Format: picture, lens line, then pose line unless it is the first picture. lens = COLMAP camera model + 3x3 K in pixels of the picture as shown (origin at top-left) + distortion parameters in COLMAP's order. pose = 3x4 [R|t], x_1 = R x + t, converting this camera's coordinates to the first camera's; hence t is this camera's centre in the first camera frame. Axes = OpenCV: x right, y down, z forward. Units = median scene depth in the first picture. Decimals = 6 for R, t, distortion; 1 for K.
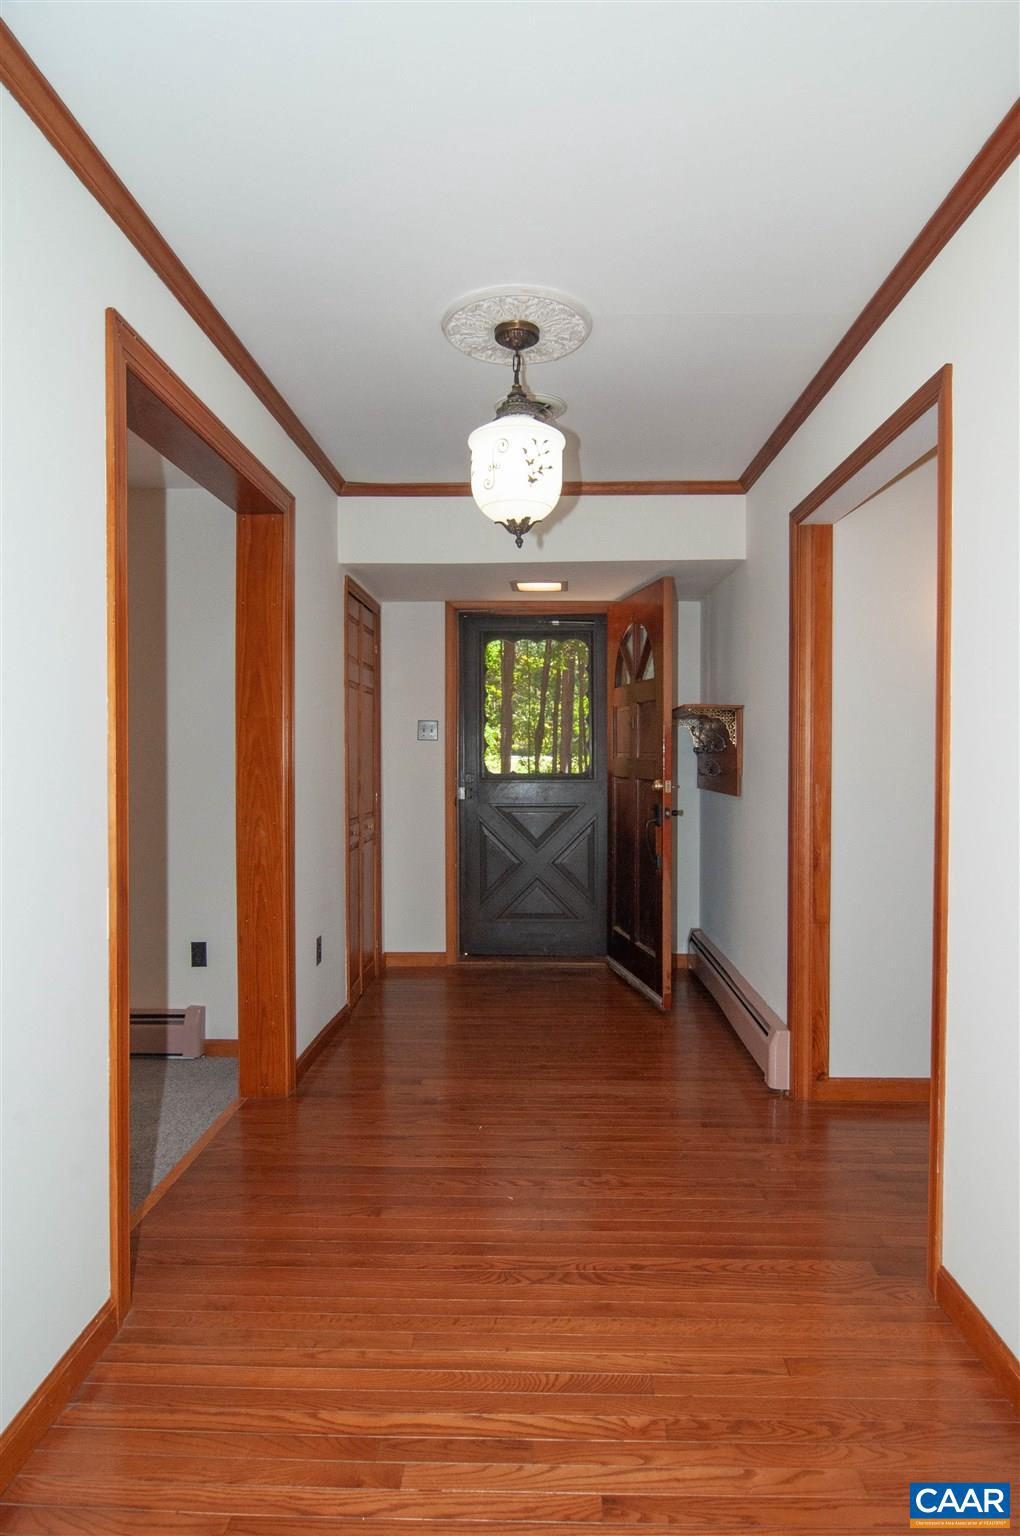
lens RADIAL K [[869.3, 0, 512.5], [0, 869.3, 760.3], [0, 0, 1]] dist [-0.016887, 0.000779]
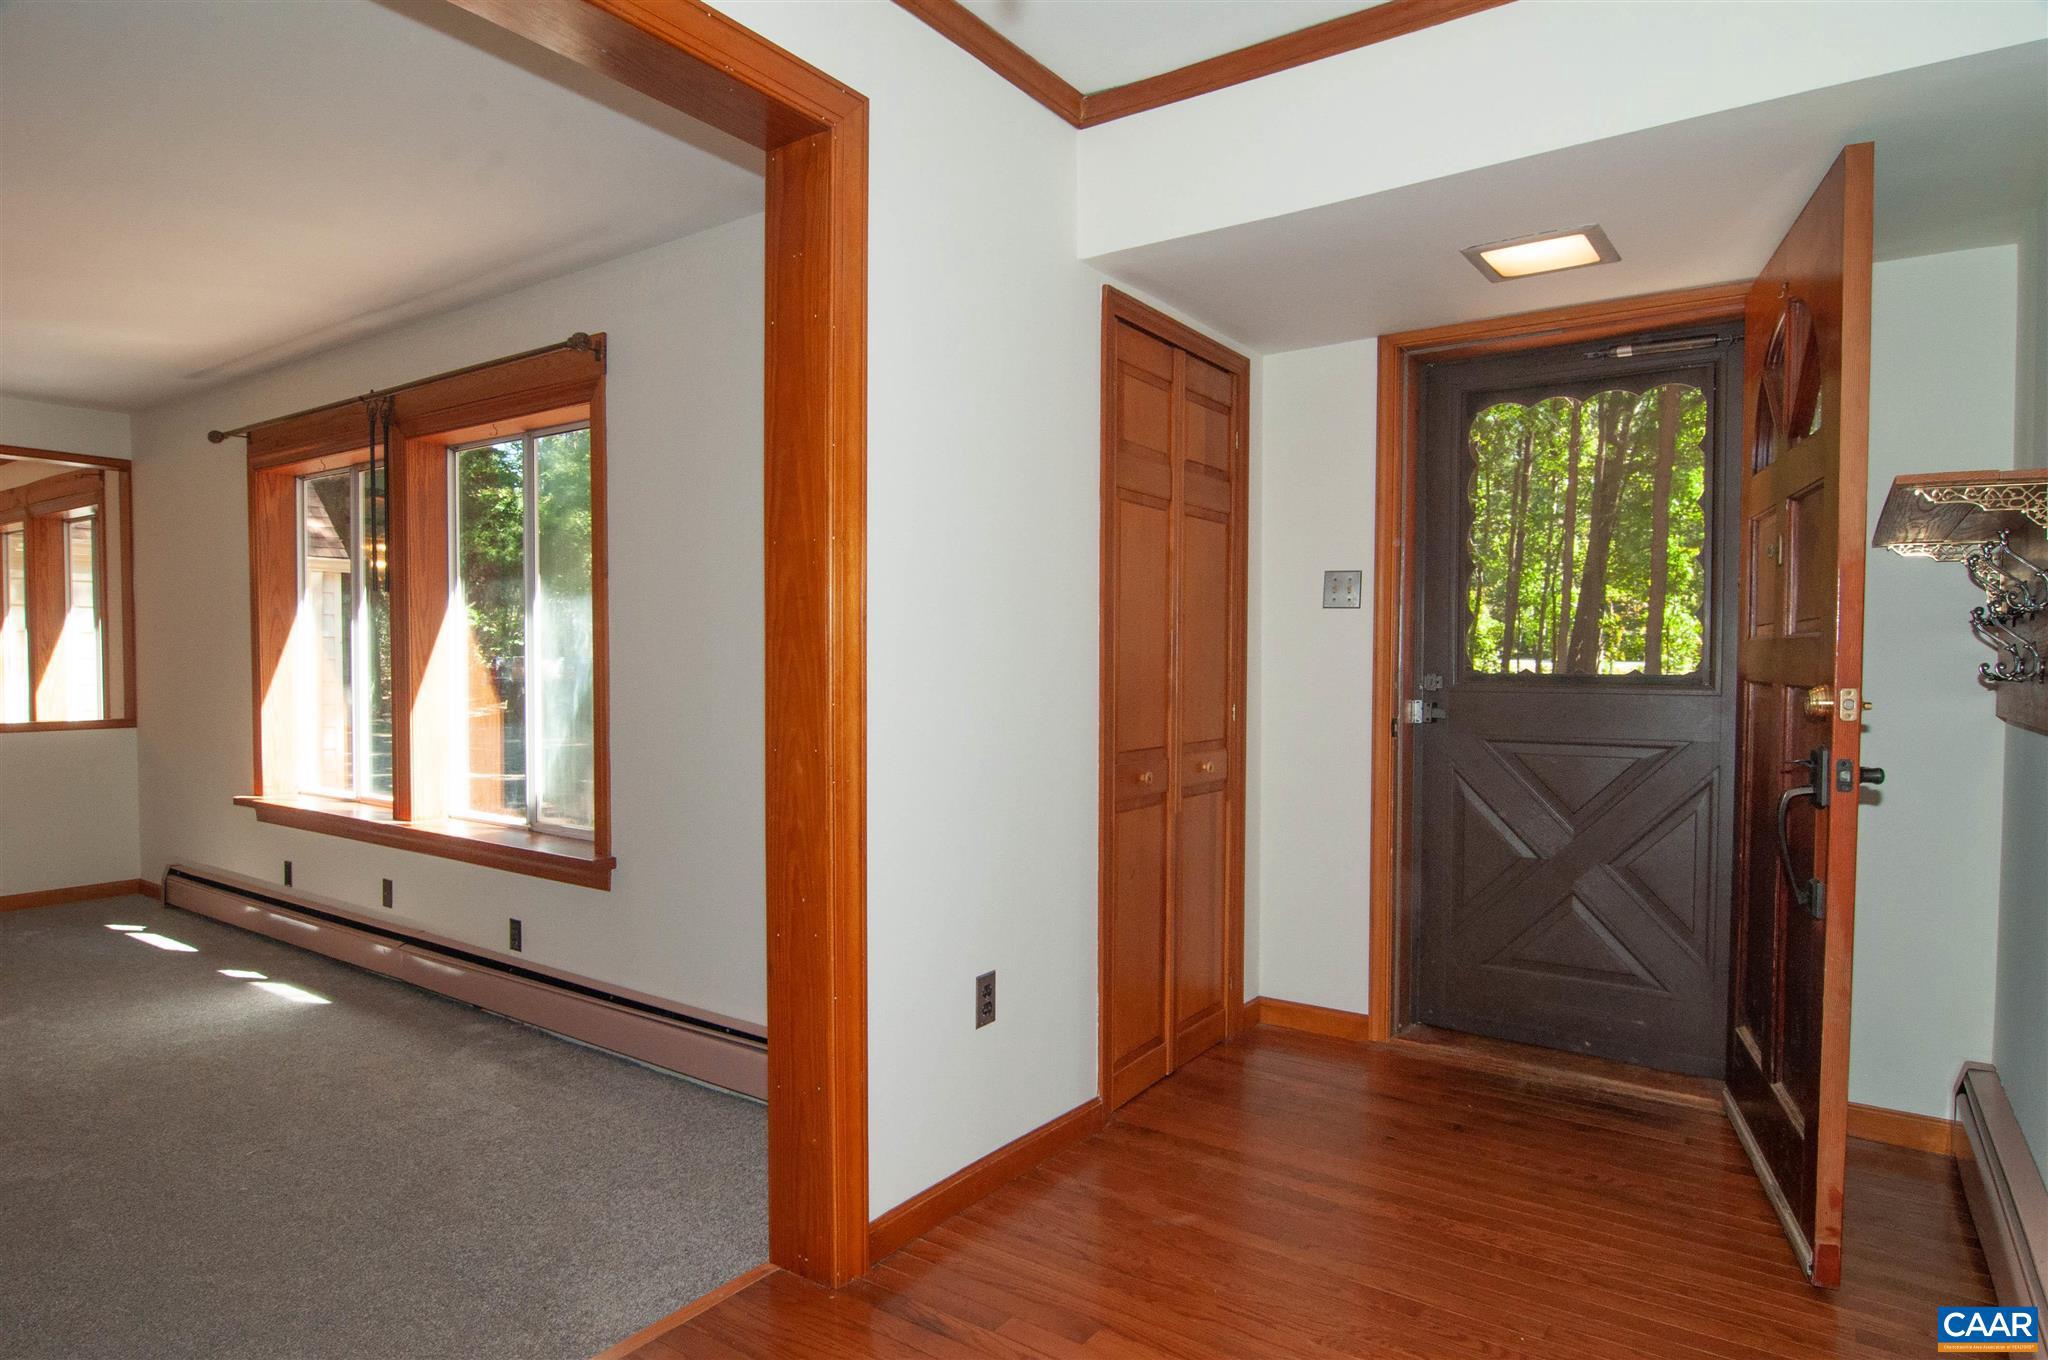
lens RADIAL K [[1159.1, 0, 1029.8], [0, 1159.1, 689.2], [0, 0, 1]] dist [-0.016887, 0.000779]
pose [[0.841753, 0.018629, -0.539542, 0.131451], [-0.009072, 0.999751, 0.020366, 0.014580], [0.539787, -0.012248, 0.841712, 0.338604]]
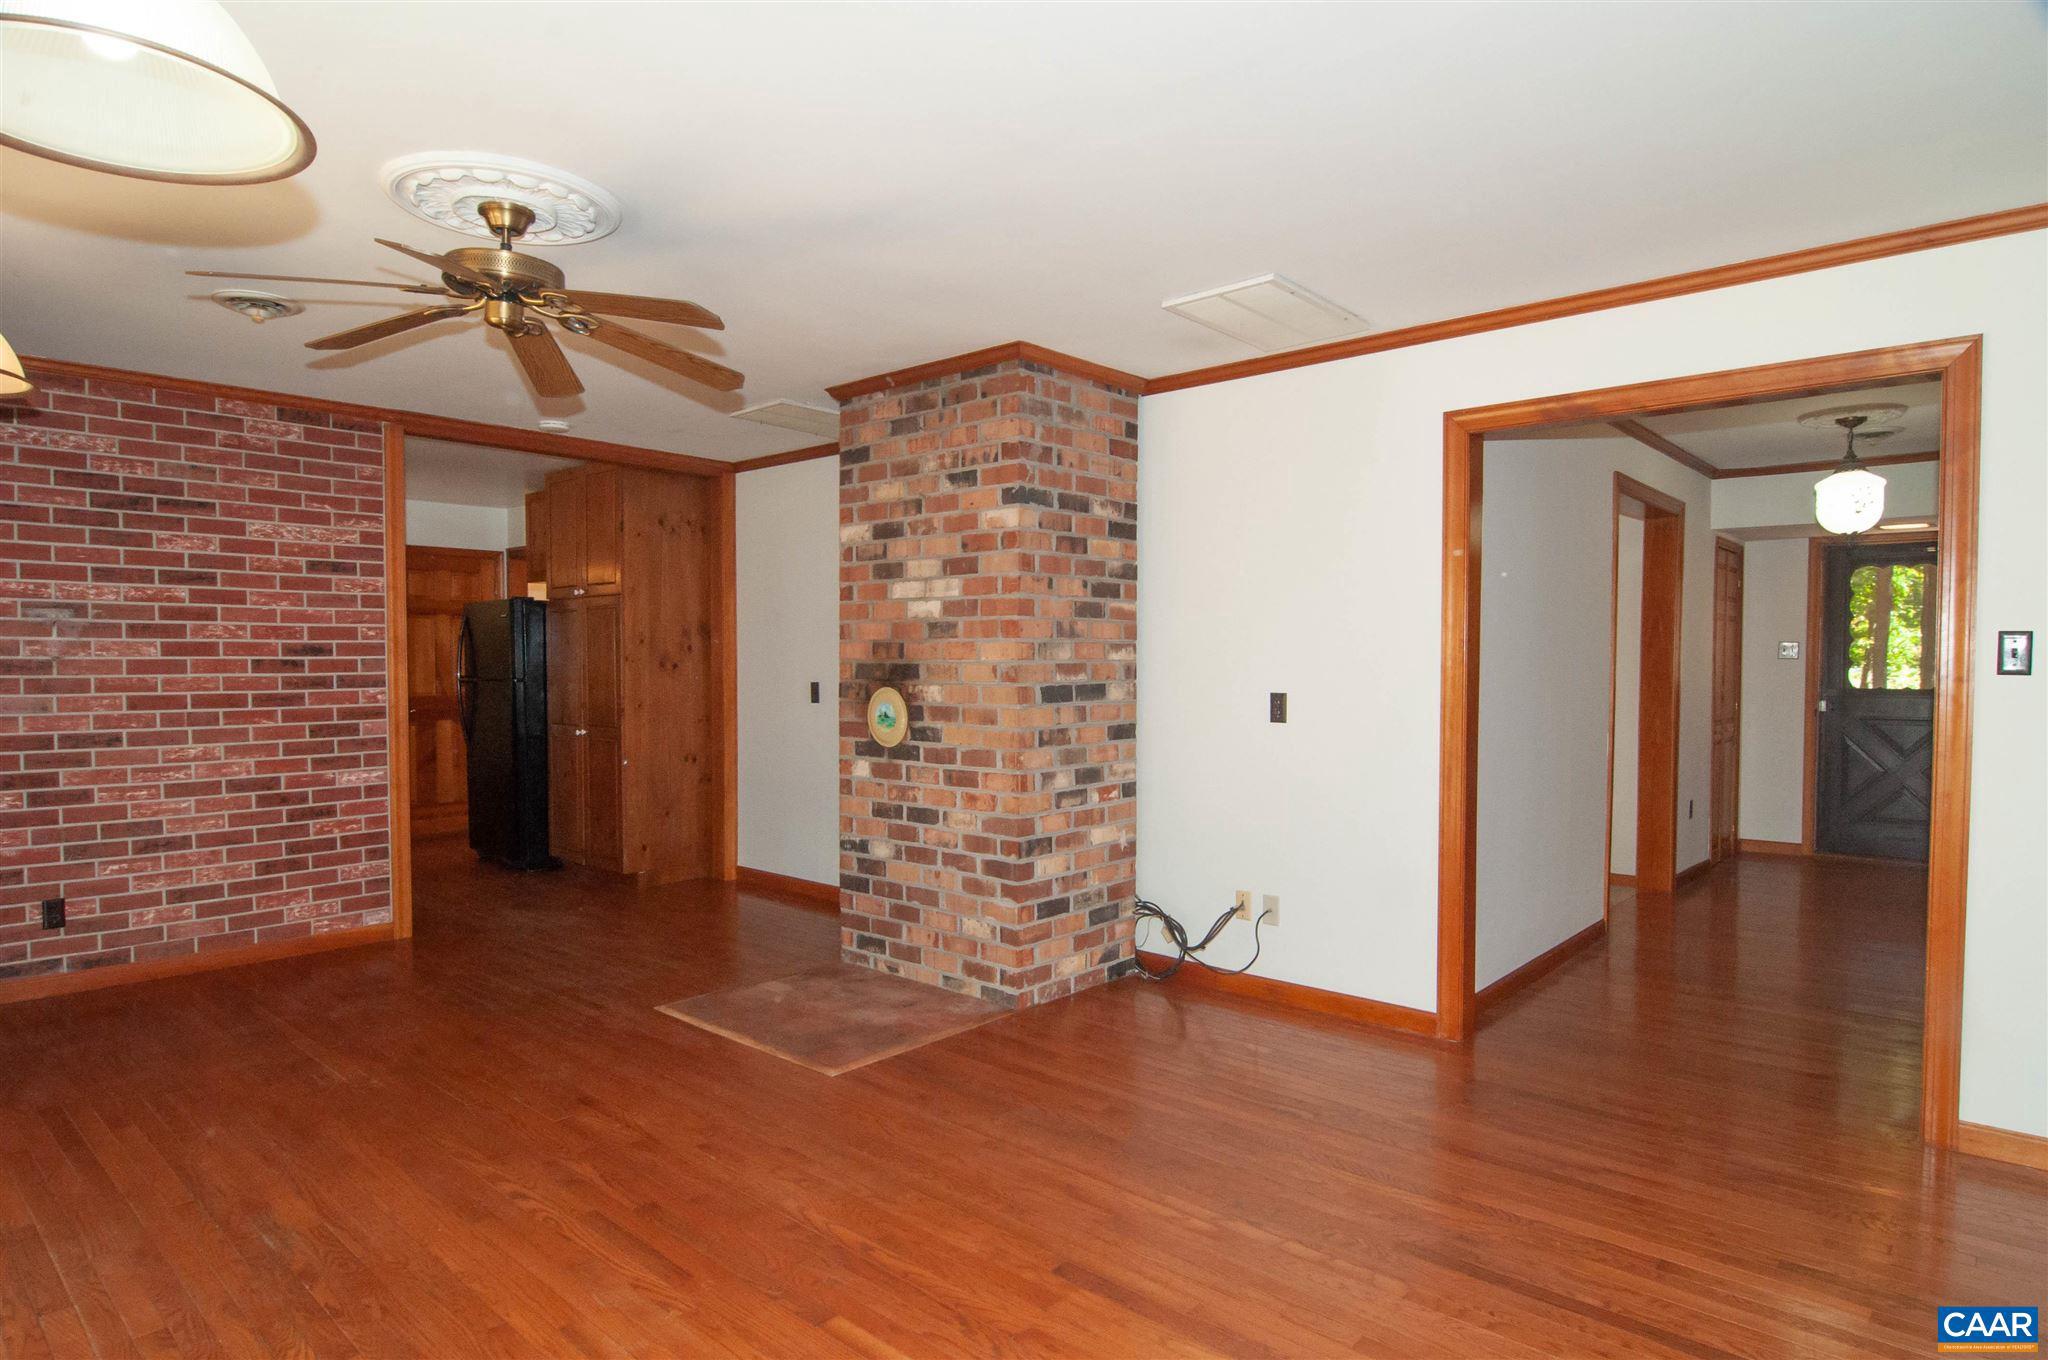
lens RADIAL K [[1159.1, 0, 1035.7], [0, 1159.1, 689.1], [0, 0, 1]] dist [-0.016887, 0.000779]
pose [[0.775034, 0.022076, -0.631534, 0.102360], [-0.009269, 0.999679, 0.023570, -0.009978], [0.631851, -0.012414, 0.774990, -0.883201]]
